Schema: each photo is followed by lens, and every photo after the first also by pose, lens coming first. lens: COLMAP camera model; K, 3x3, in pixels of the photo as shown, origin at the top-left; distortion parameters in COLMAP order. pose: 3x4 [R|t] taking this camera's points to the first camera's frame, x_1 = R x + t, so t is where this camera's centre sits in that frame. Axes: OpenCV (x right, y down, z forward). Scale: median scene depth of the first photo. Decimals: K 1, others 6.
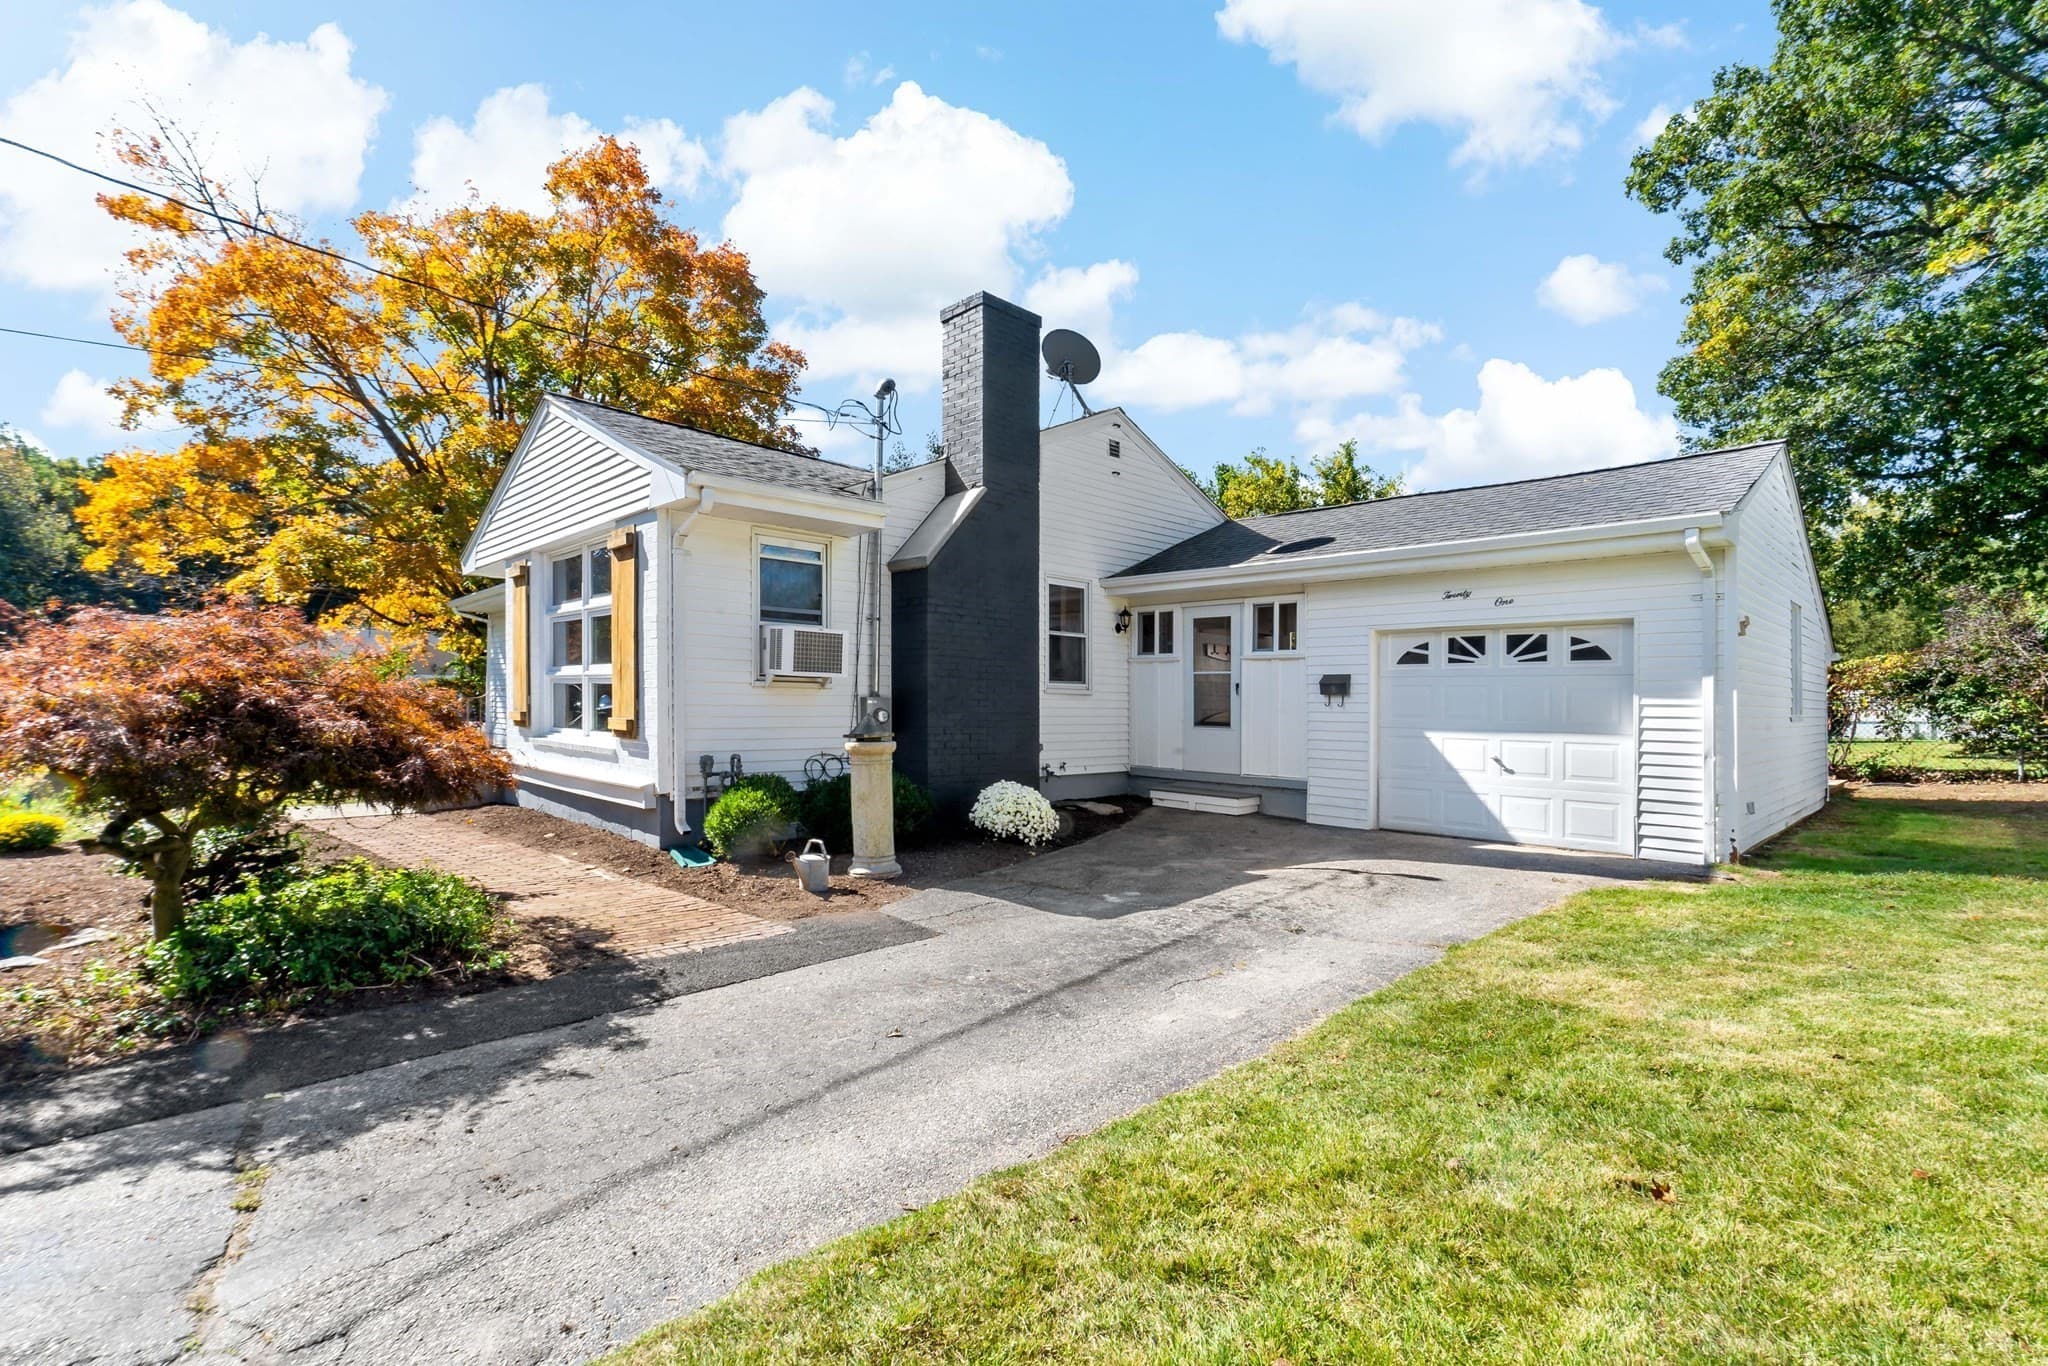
lens RADIAL K [[913.6, 0, 1023.7], [0, 913.6, 702.6], [0, 0, 1]] dist [0.001620, 0.000687]
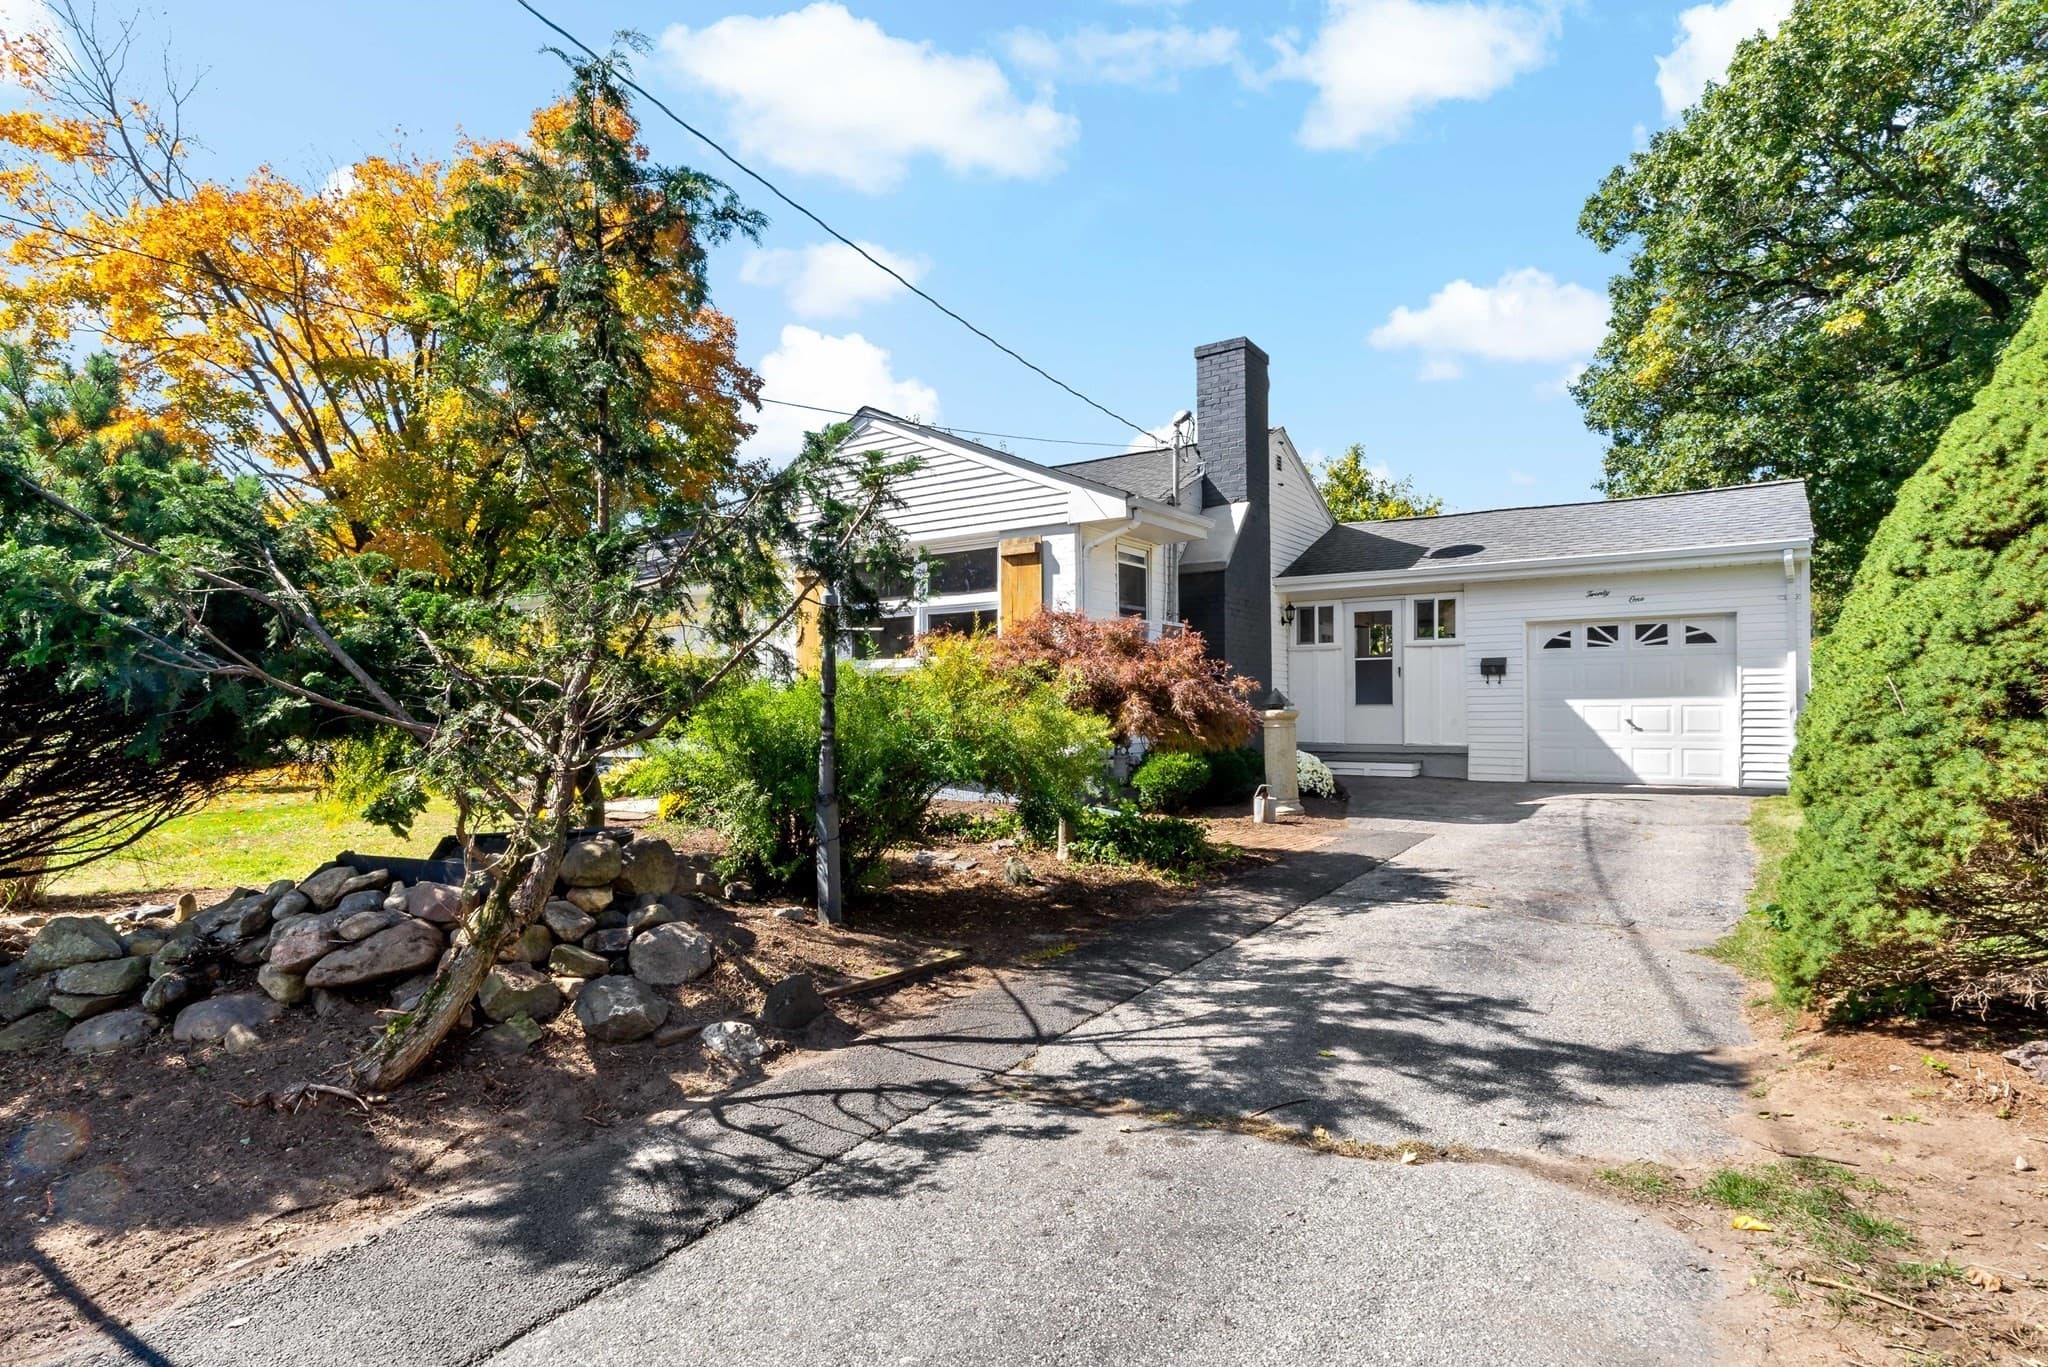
lens RADIAL K [[1076.3, 0, 1023.8], [0, 1076.3, 713.7], [0, 0, 1]] dist [0.000905, 0.000072]
pose [[0.976477, -0.023008, 0.214390, -0.573373], [0.022243, 0.999735, 0.005983, 0.021118], [-0.214471, -0.001073, 0.976730, -0.272144]]
